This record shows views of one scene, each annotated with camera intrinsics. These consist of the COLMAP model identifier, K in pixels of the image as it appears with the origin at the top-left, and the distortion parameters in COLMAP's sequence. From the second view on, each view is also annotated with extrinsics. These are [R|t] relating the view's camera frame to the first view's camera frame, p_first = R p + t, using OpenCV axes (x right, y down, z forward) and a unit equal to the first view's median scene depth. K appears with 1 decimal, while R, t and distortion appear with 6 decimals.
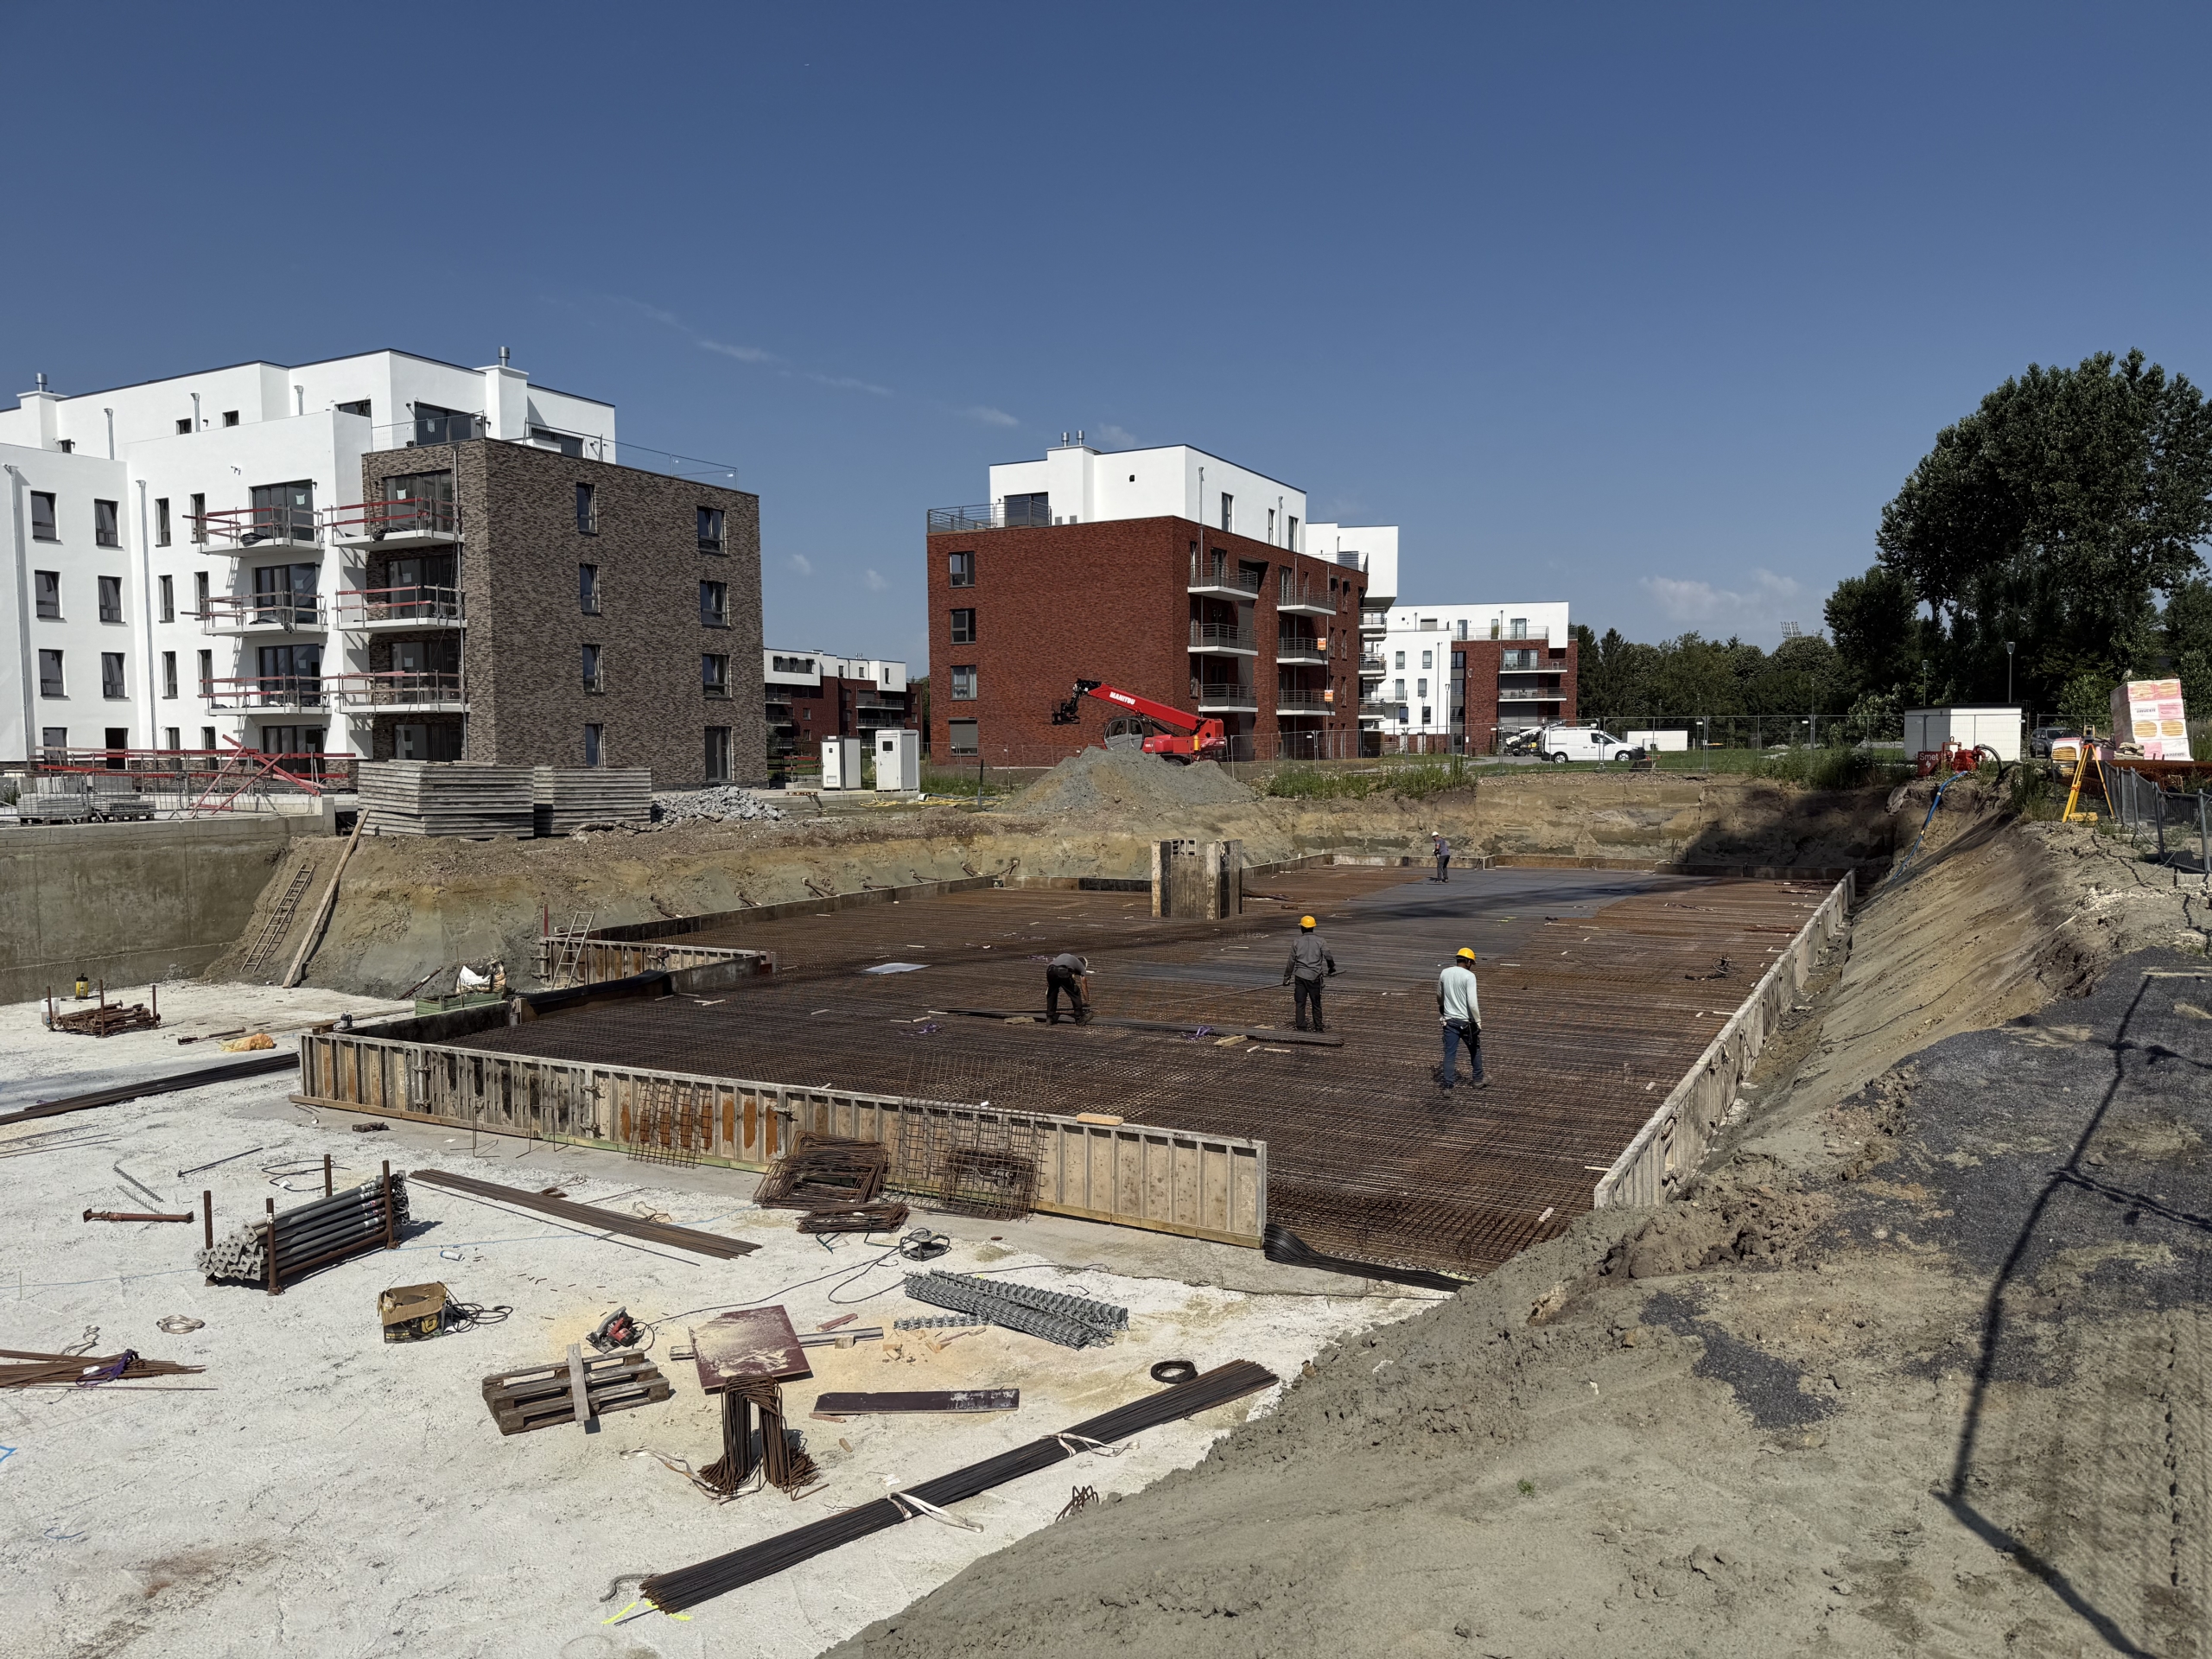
lens RADIAL K [[1535.1, 0, 1131.2], [0, 1535.1, 862.5], [0, 0, 1]] dist [0.084495, -0.107379]
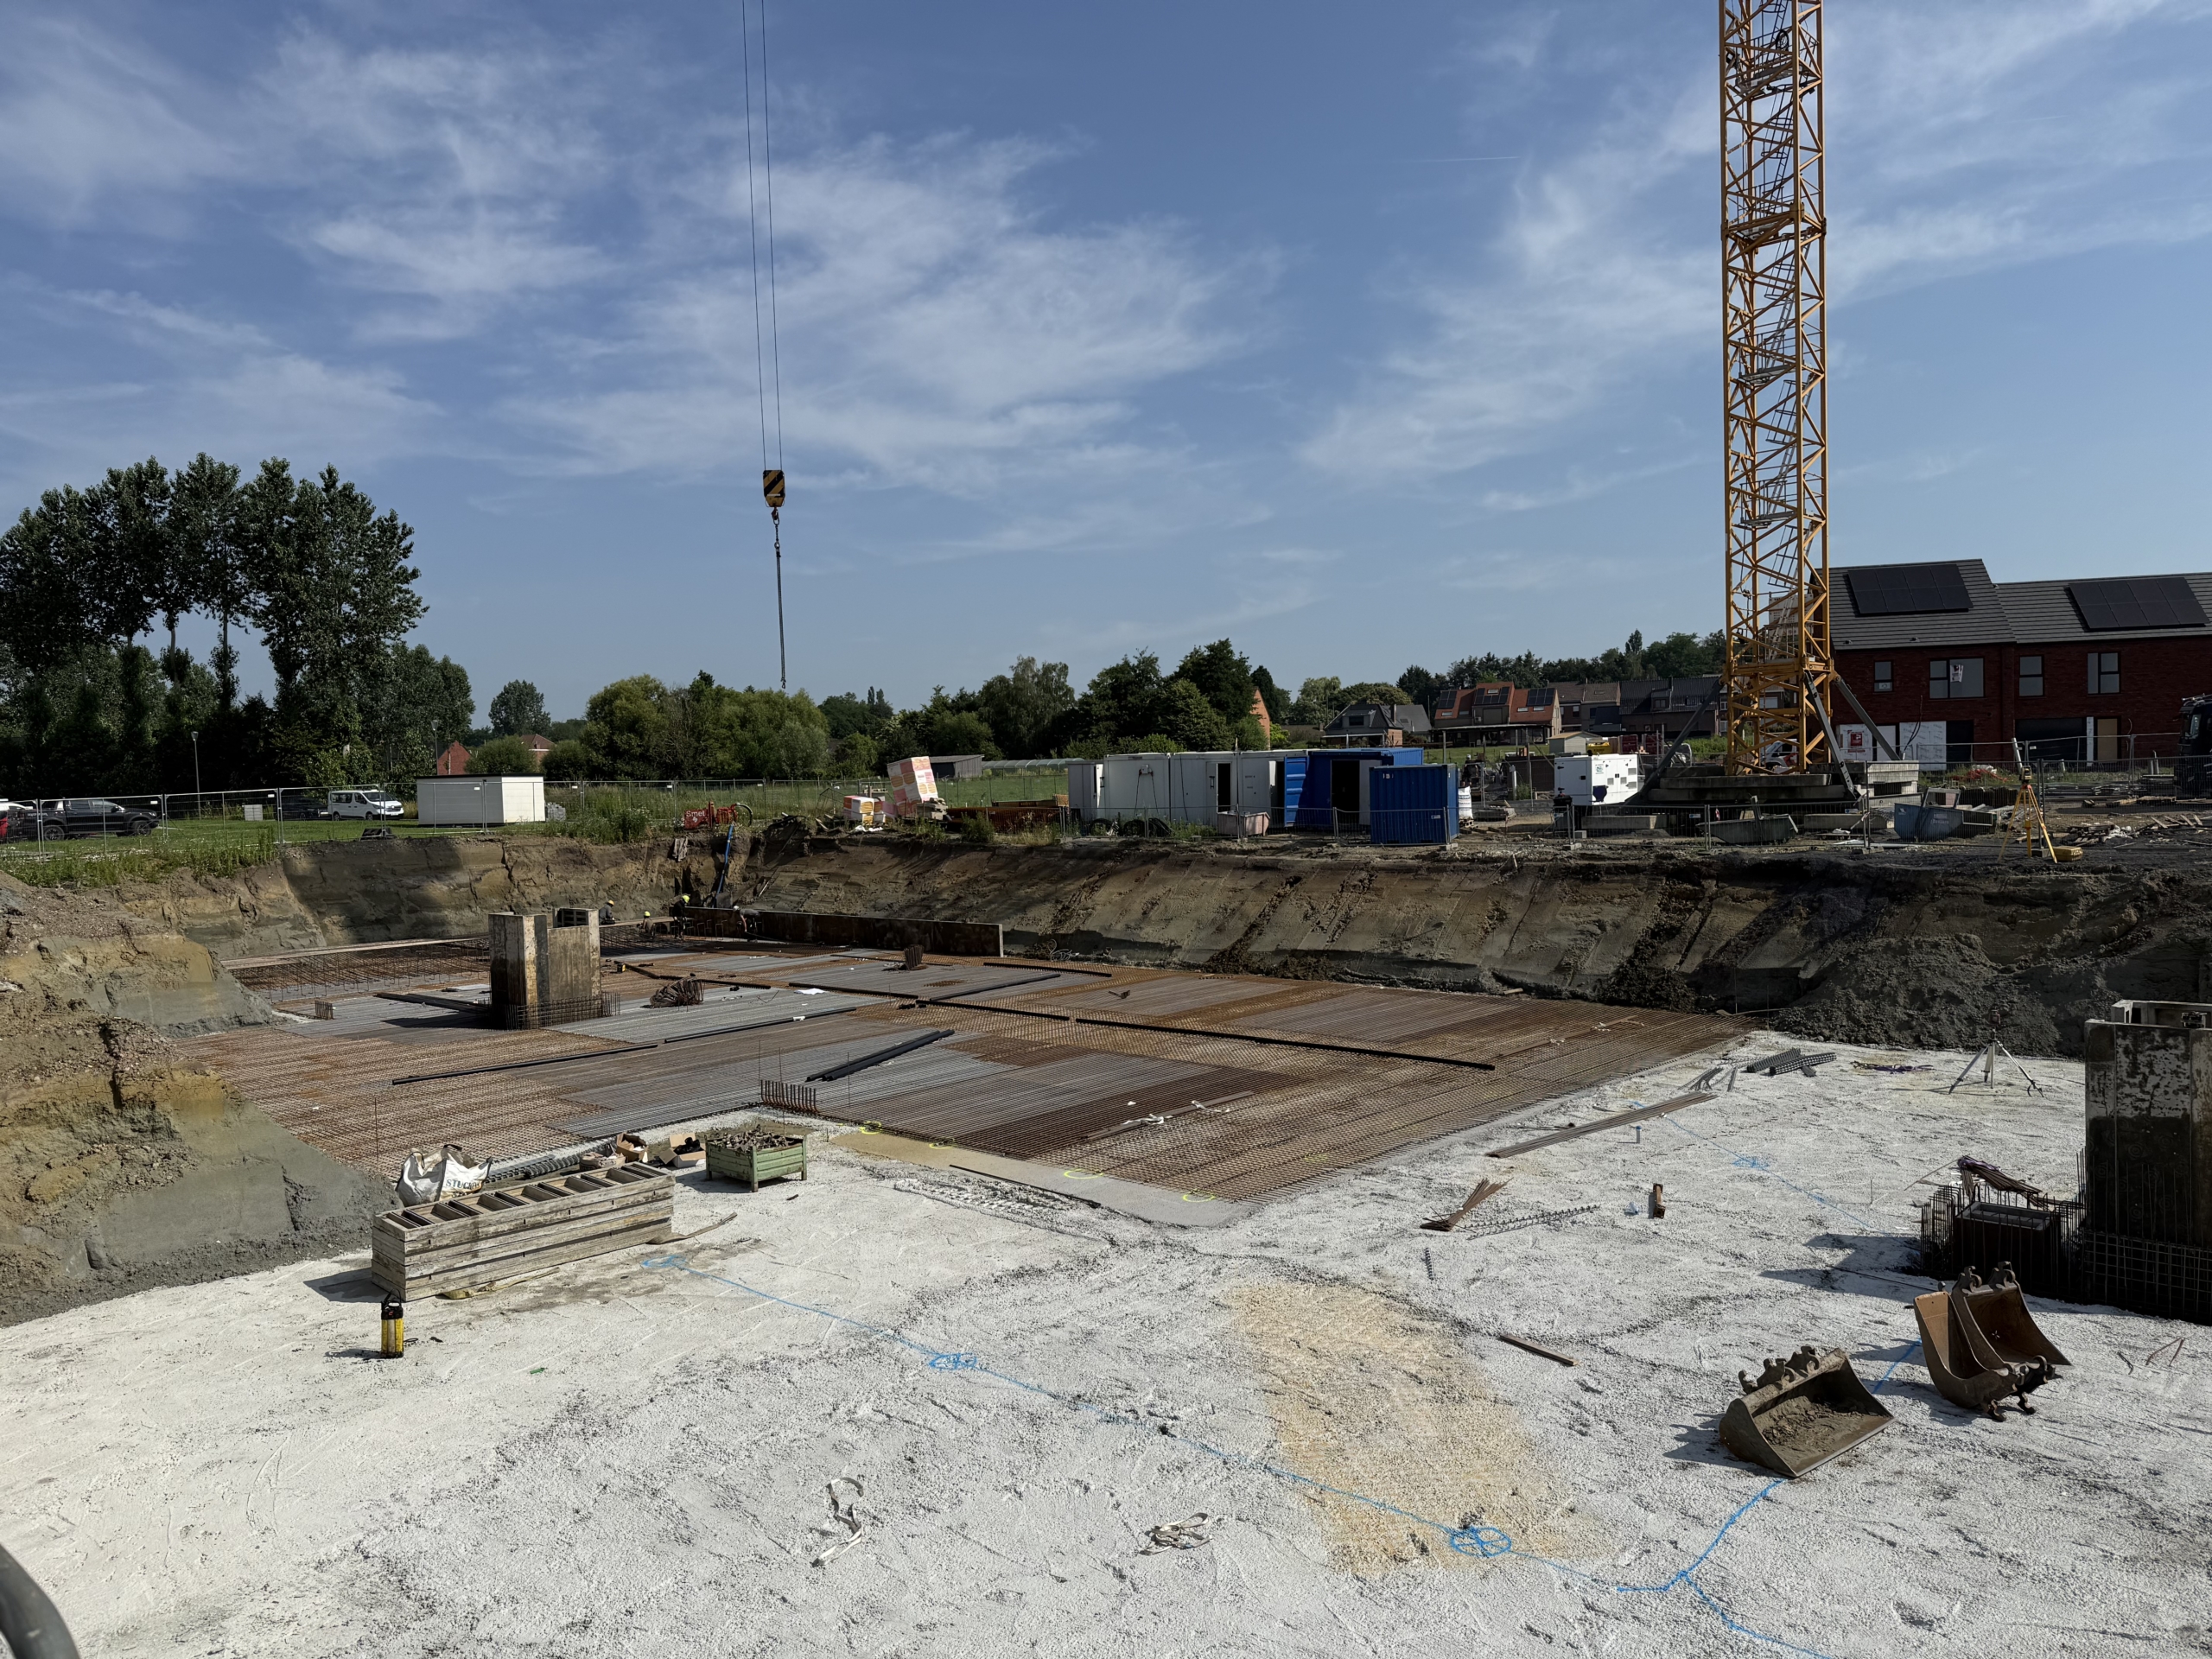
lens RADIAL K [[1535.1, 0, 1101.5], [0, 1535.1, 833.4], [0, 0, 1]] dist [0.084495, -0.107379]
pose [[0.262104, -0.031858, 0.964514, -0.480121], [0.097372, 0.995227, 0.006412, -0.022122], [-0.960115, 0.092236, 0.263955, 0.283479]]
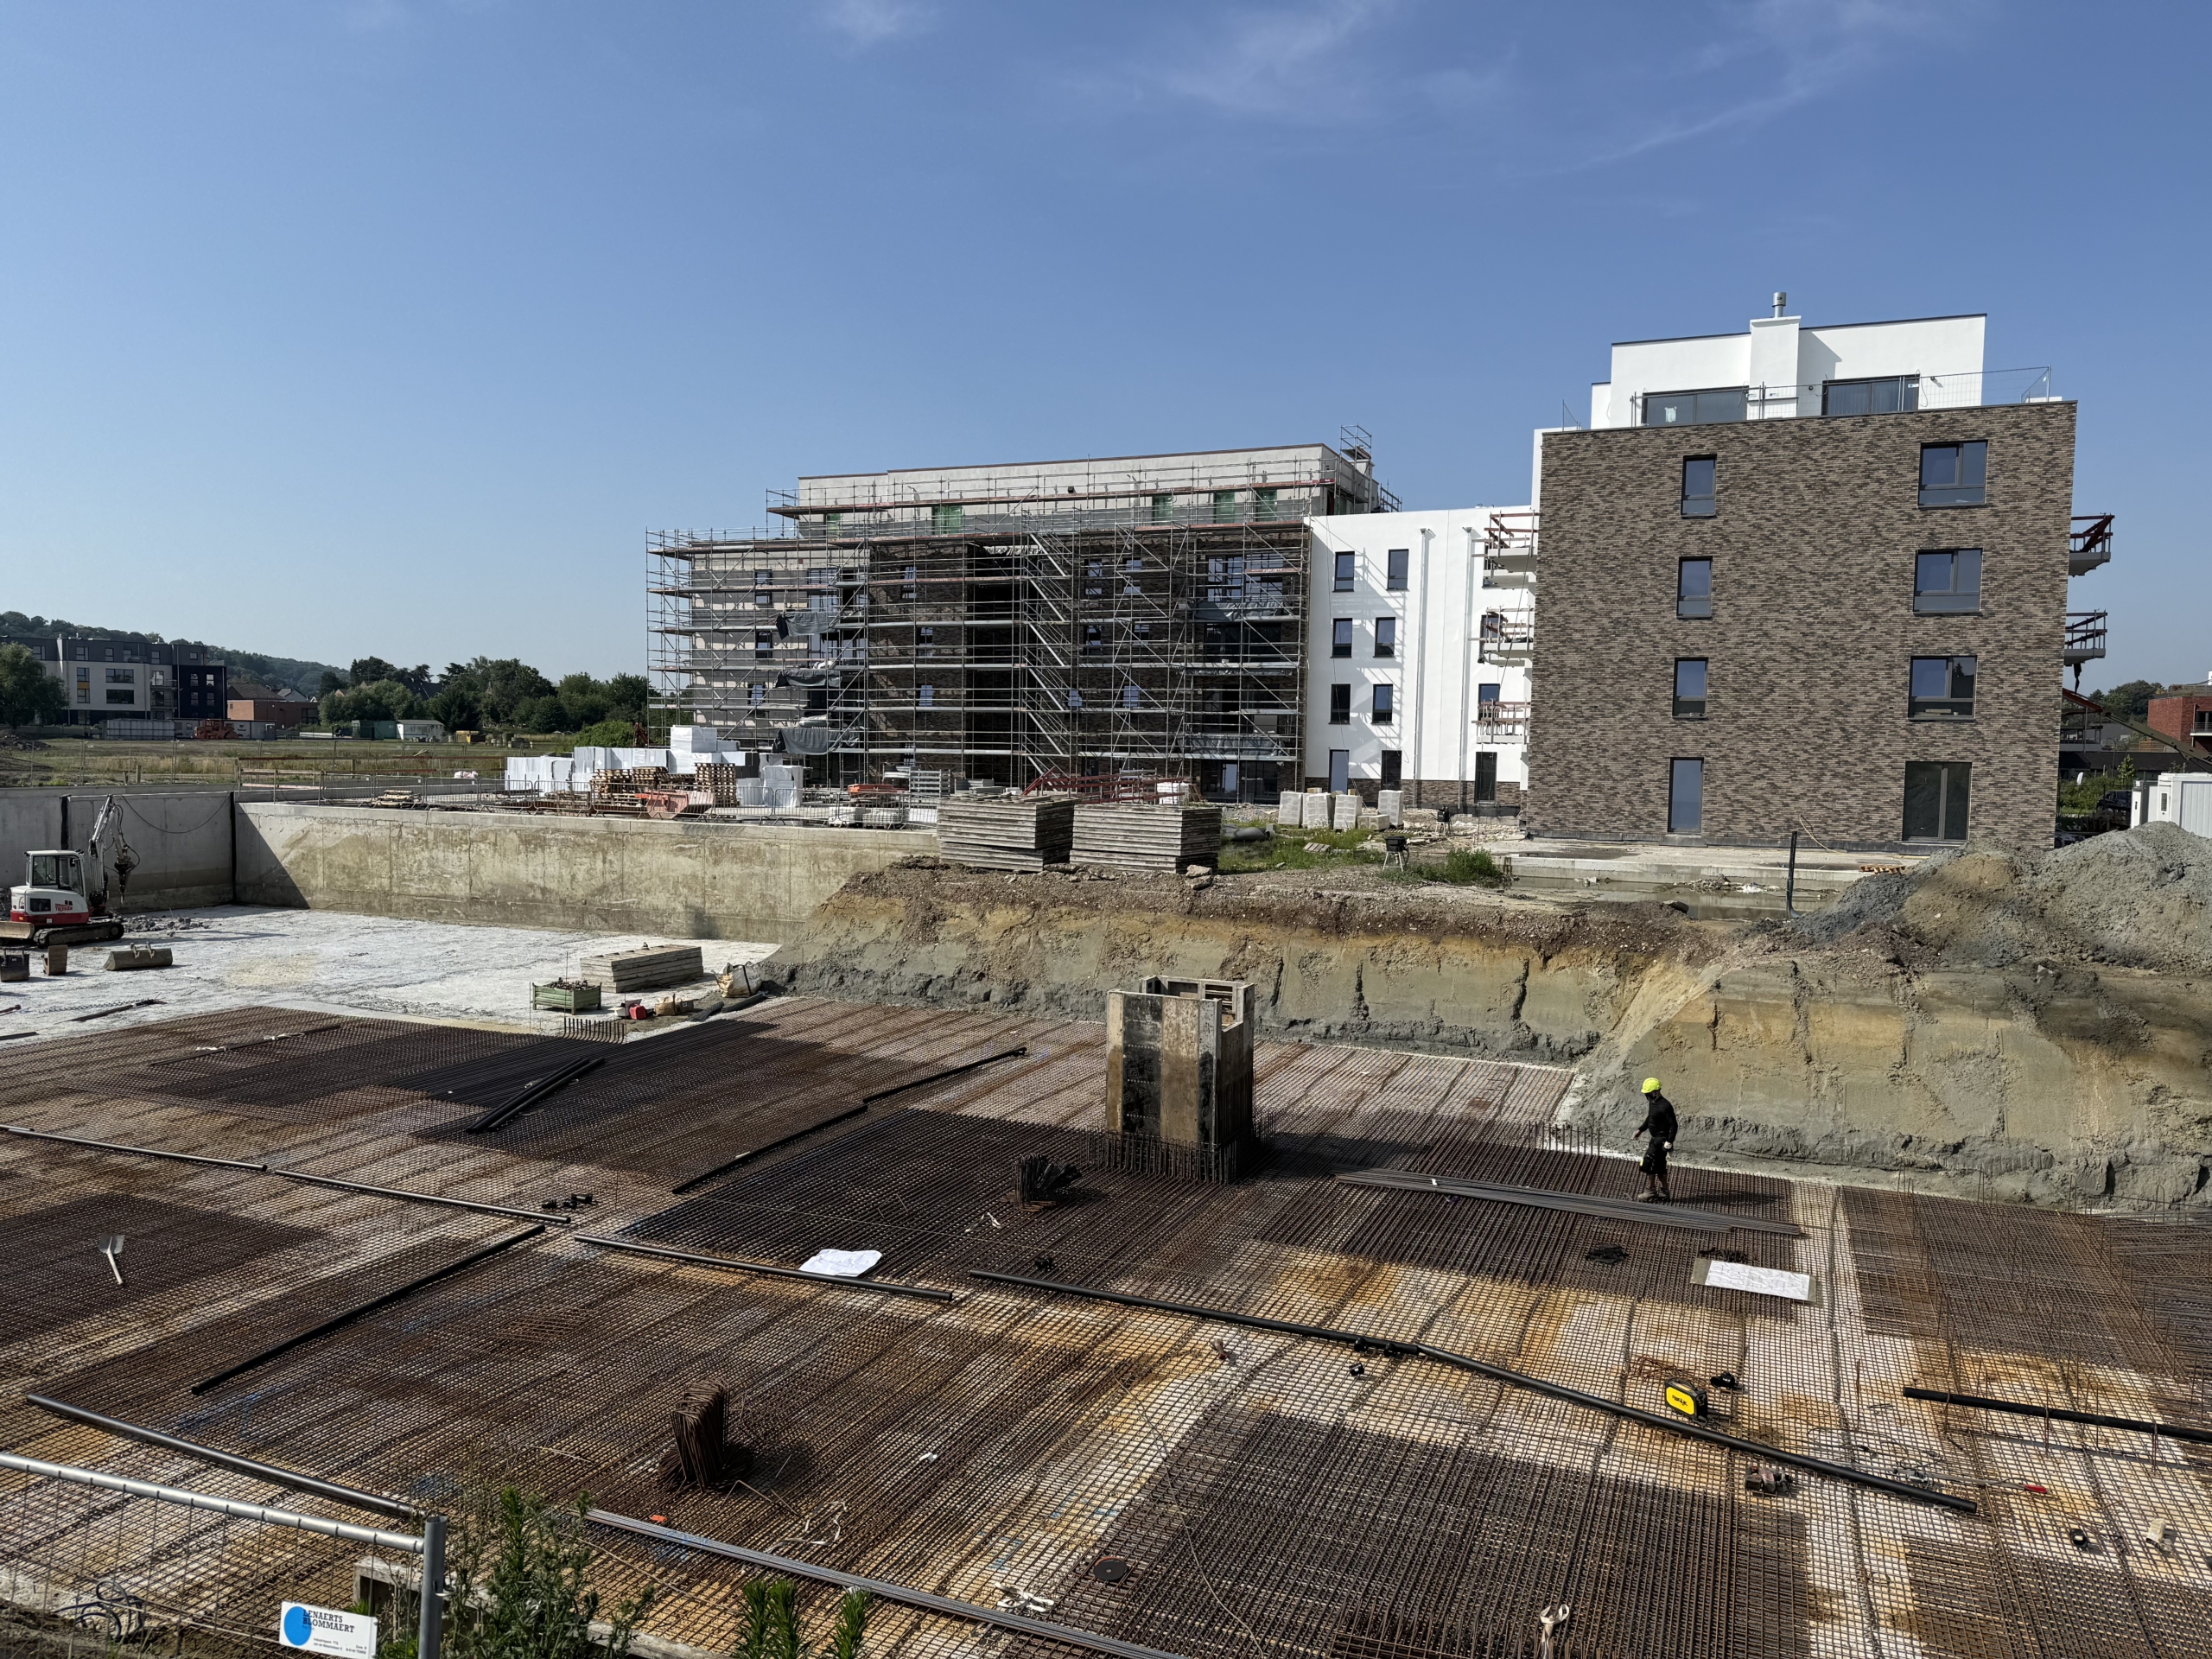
lens RADIAL K [[1535.1, 0, 1098.6], [0, 1535.1, 827.9], [0, 0, 1]] dist [0.084495, -0.107379]
pose [[0.079082, 0.064195, -0.994799, 0.387016], [-0.089220, 0.994375, 0.057075, -0.066134], [0.992867, 0.084242, 0.084365, 0.588249]]
